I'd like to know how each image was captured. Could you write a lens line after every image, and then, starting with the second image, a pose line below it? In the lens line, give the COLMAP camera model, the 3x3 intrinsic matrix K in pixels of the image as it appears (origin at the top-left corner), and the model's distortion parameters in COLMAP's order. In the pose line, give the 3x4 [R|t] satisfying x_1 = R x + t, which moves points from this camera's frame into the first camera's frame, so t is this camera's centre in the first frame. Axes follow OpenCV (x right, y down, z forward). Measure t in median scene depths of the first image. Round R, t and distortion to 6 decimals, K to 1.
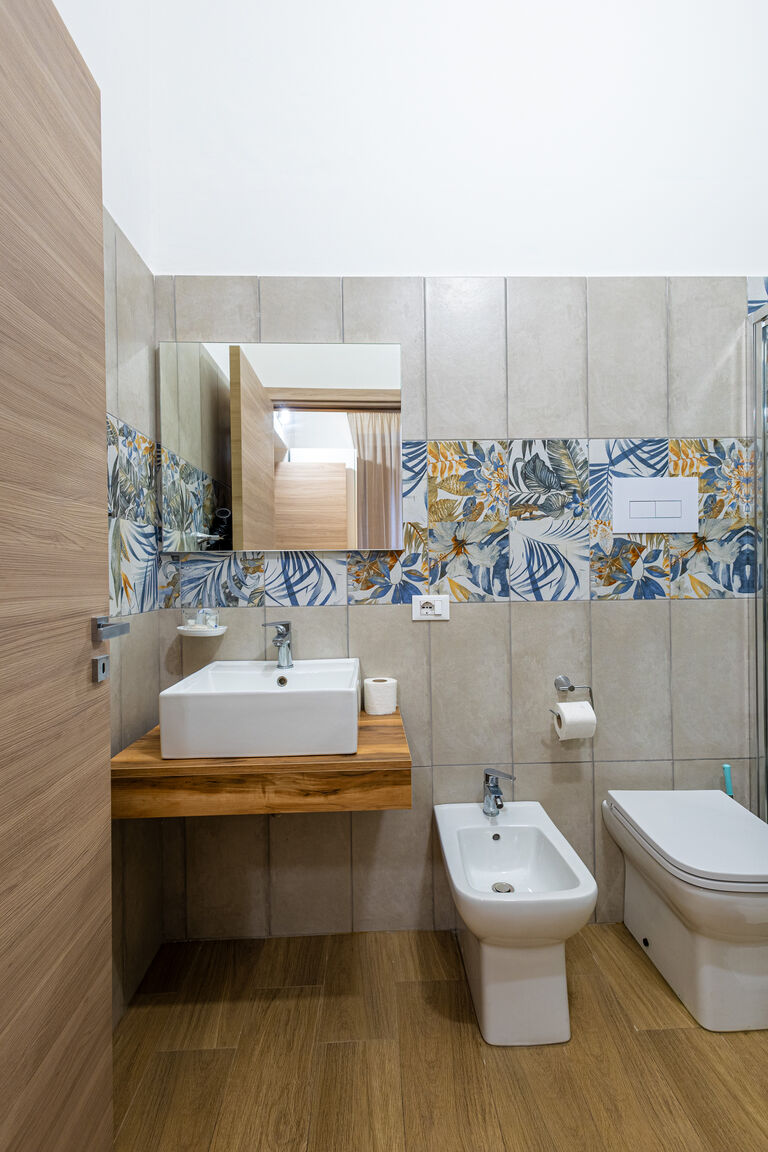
lens RADIAL K [[533.3, 0, 382.8], [0, 533.3, 576.3], [0, 0, 1]] dist [0.013092, -0.001852]
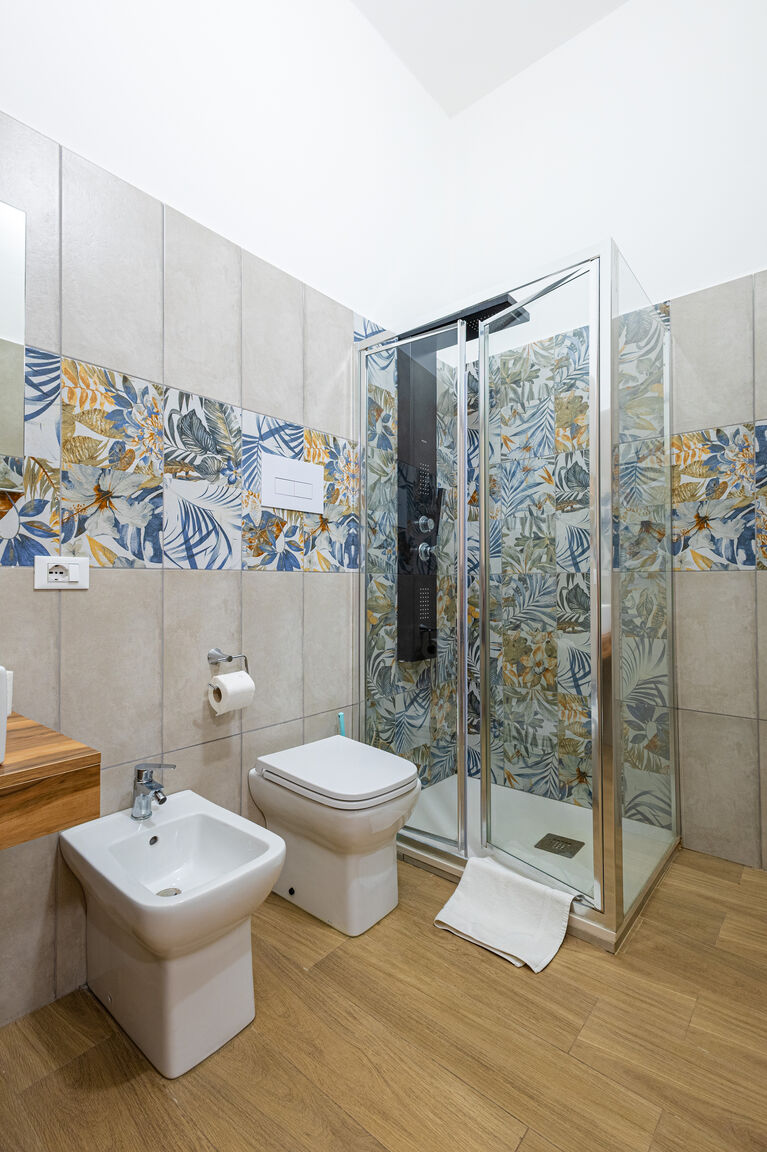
lens RADIAL K [[533.3, 0, 385.2], [0, 533.3, 575.3], [0, 0, 1]] dist [0.013092, -0.001852]
pose [[0.669849, 0.023987, 0.742110, -0.170792], [-0.005165, 0.999604, -0.027649, 0.080992], [-0.742479, 0.014688, 0.669708, 0.138309]]
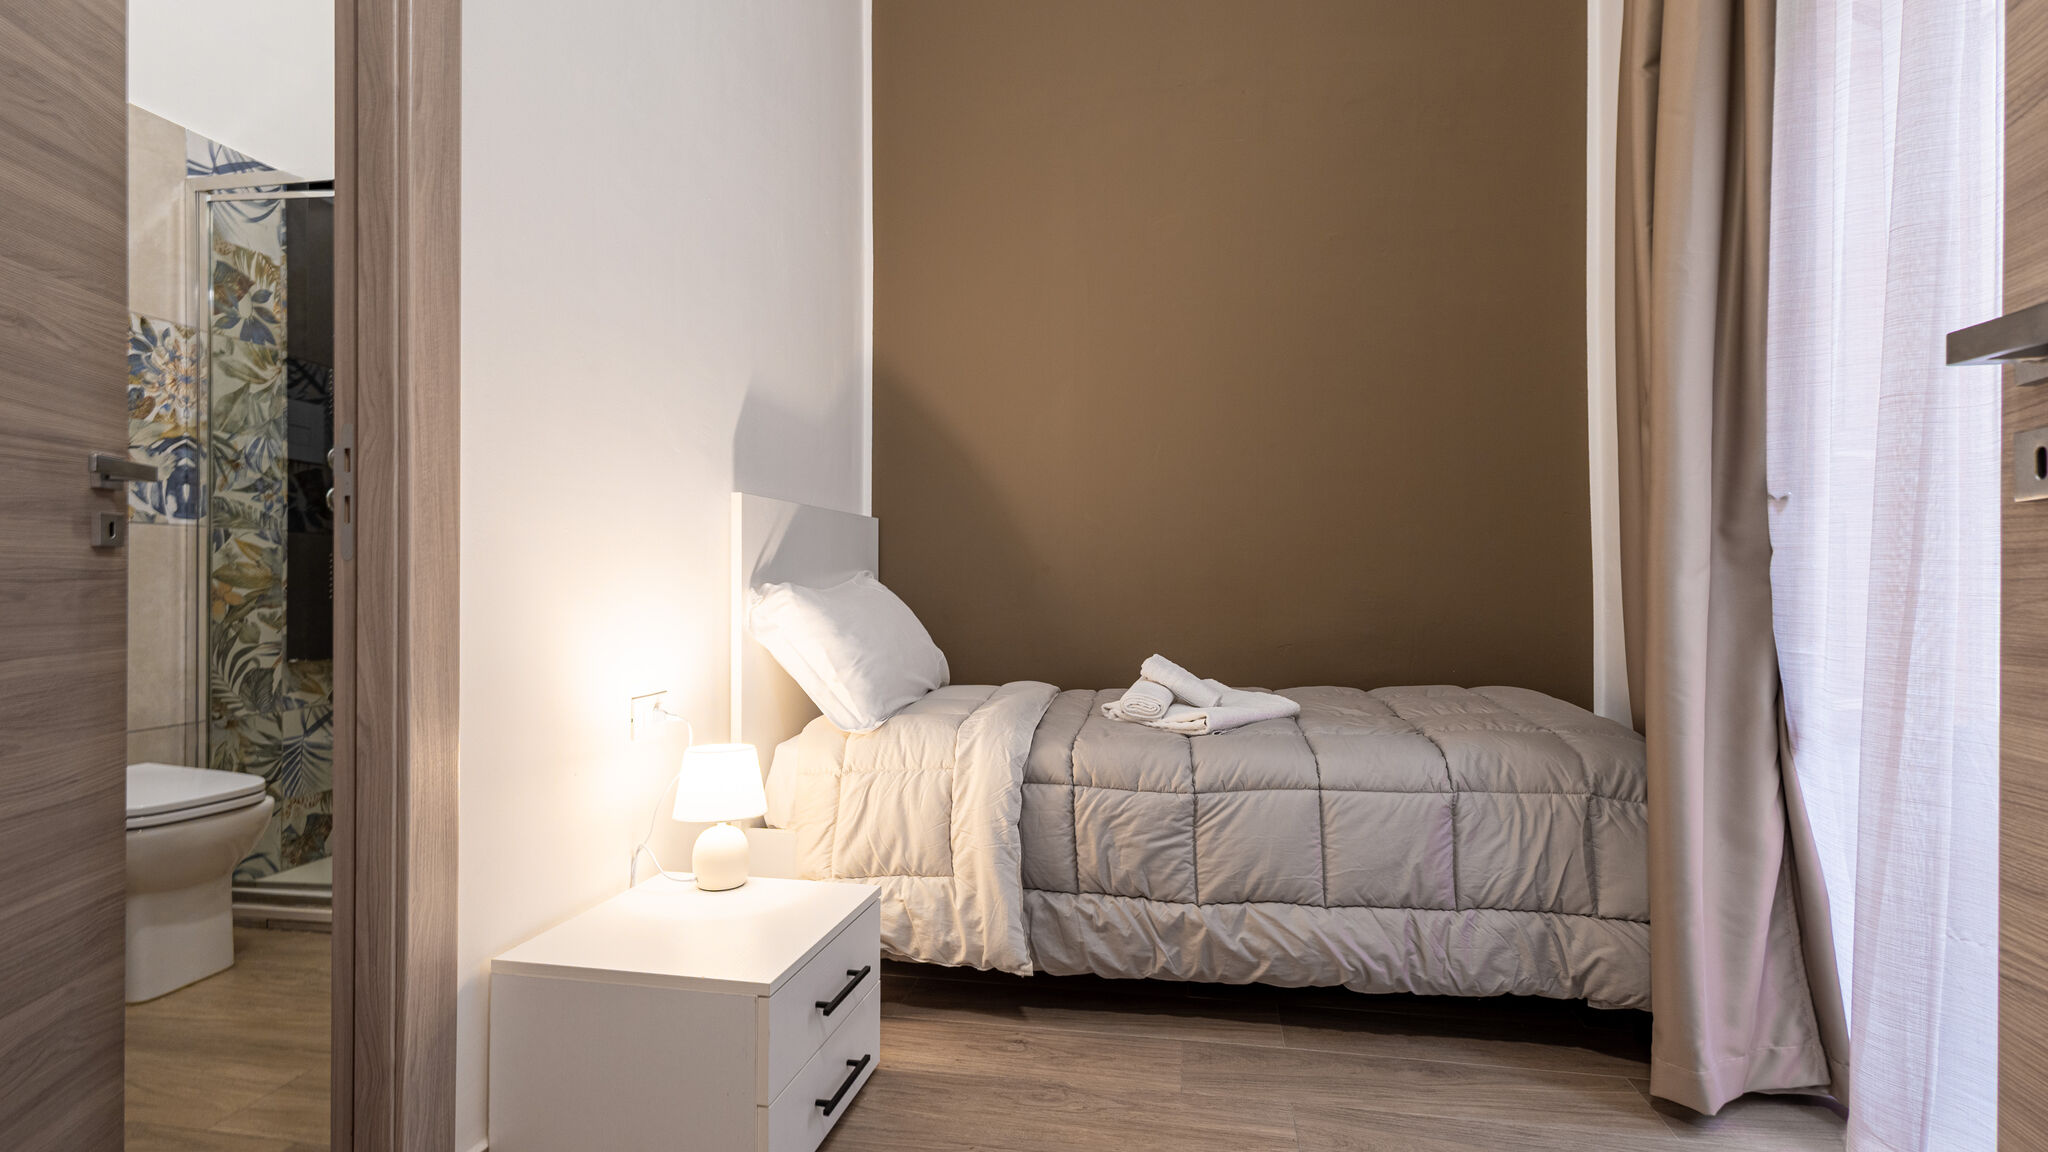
lens RADIAL K [[948.1, 0, 1022.4], [0, 948.1, 579.2], [0, 0, 1]] dist [0.012583, -0.002836]
pose [[0.201669, 0.013124, 0.979366, -0.480595], [0.001107, 0.999907, -0.013627, 0.145190], [-0.979453, 0.003832, 0.201636, -0.530756]]
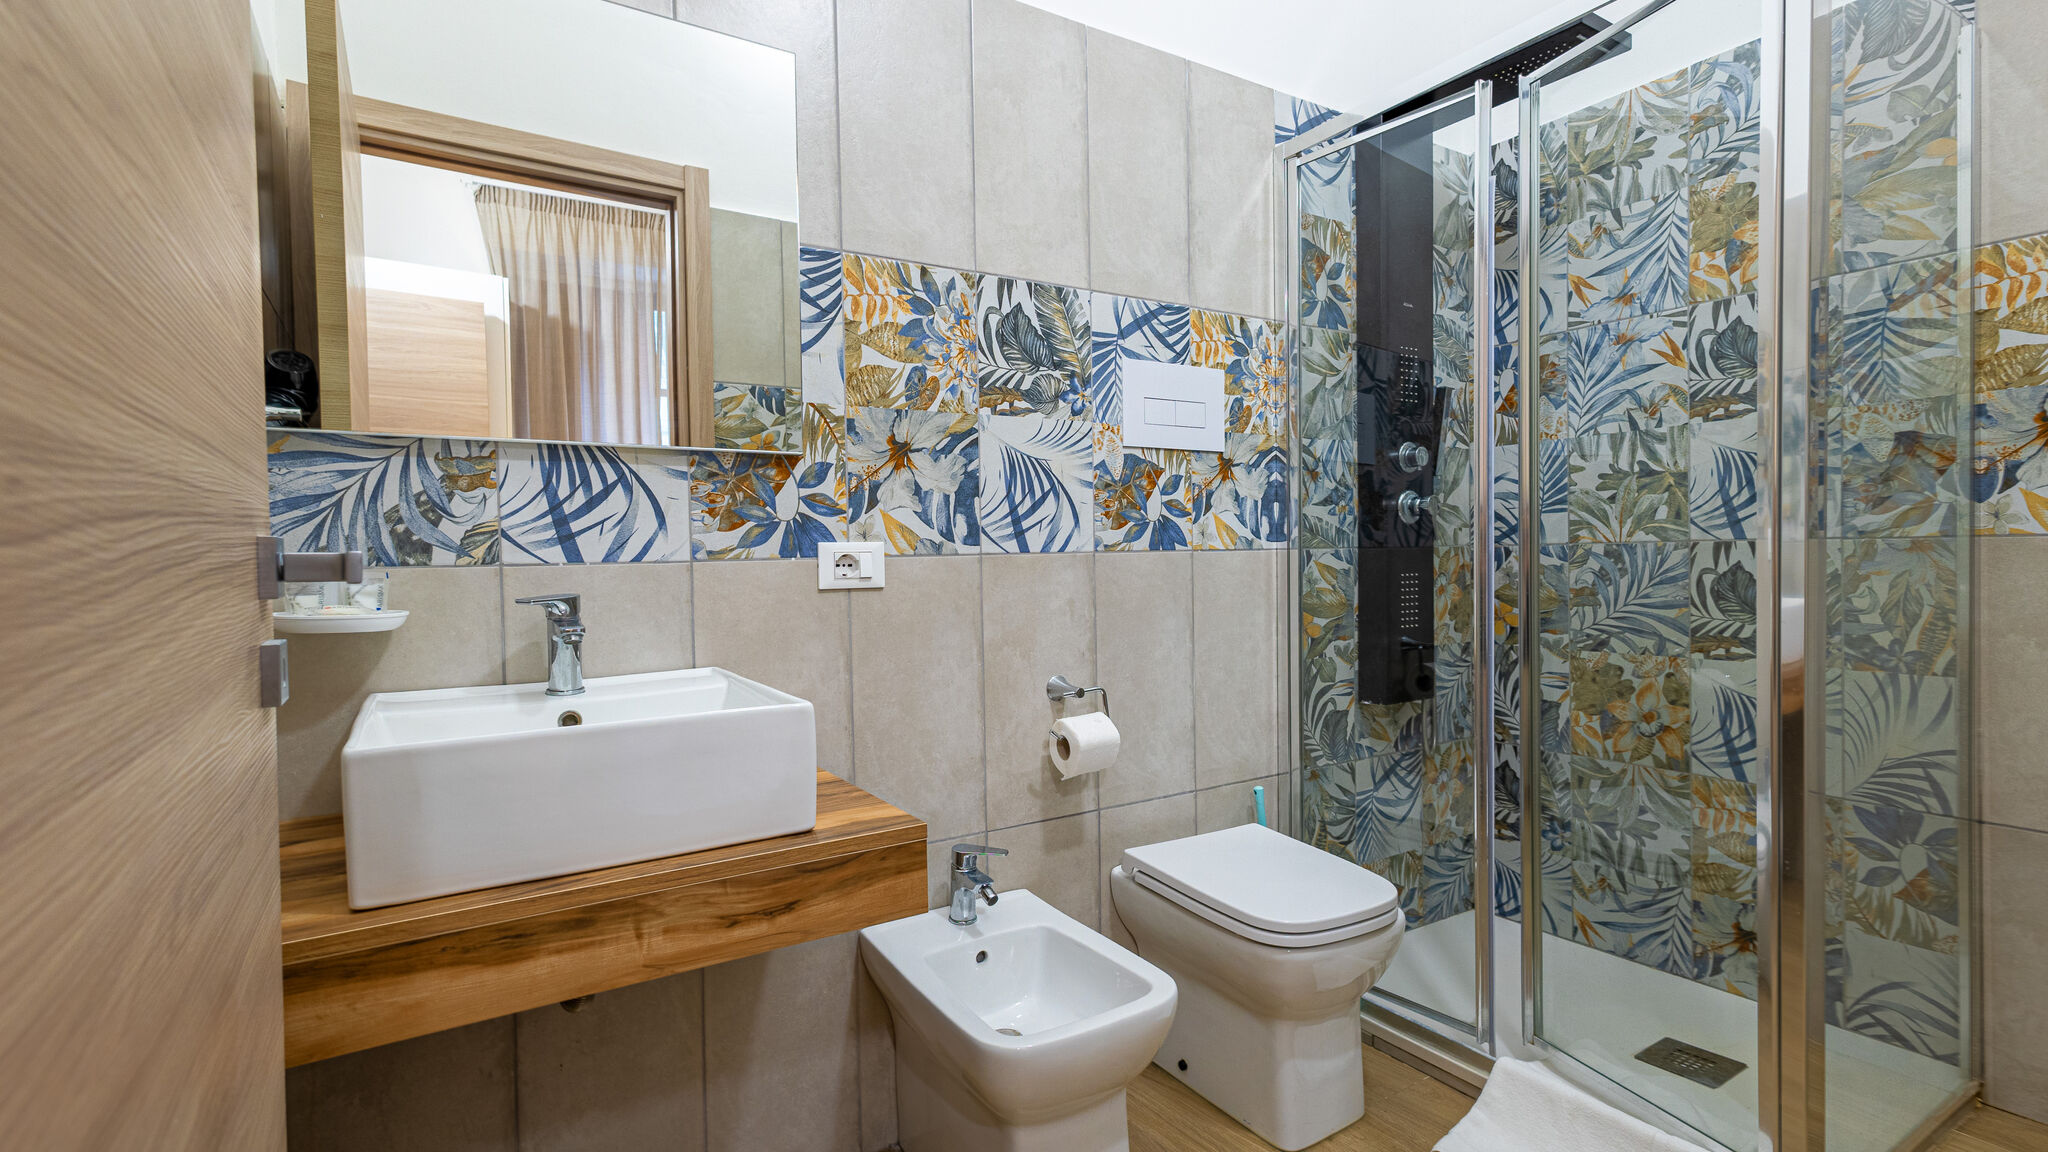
lens RADIAL K [[948.1, 0, 1023.3], [0, 948.1, 577.0], [0, 0, 1]] dist [0.012583, -0.002836]
pose [[0.866092, -0.013506, 0.499703, -0.237744], [0.006838, 0.999862, 0.015173, 0.057080], [-0.499839, -0.009724, 0.866064, 0.085336]]
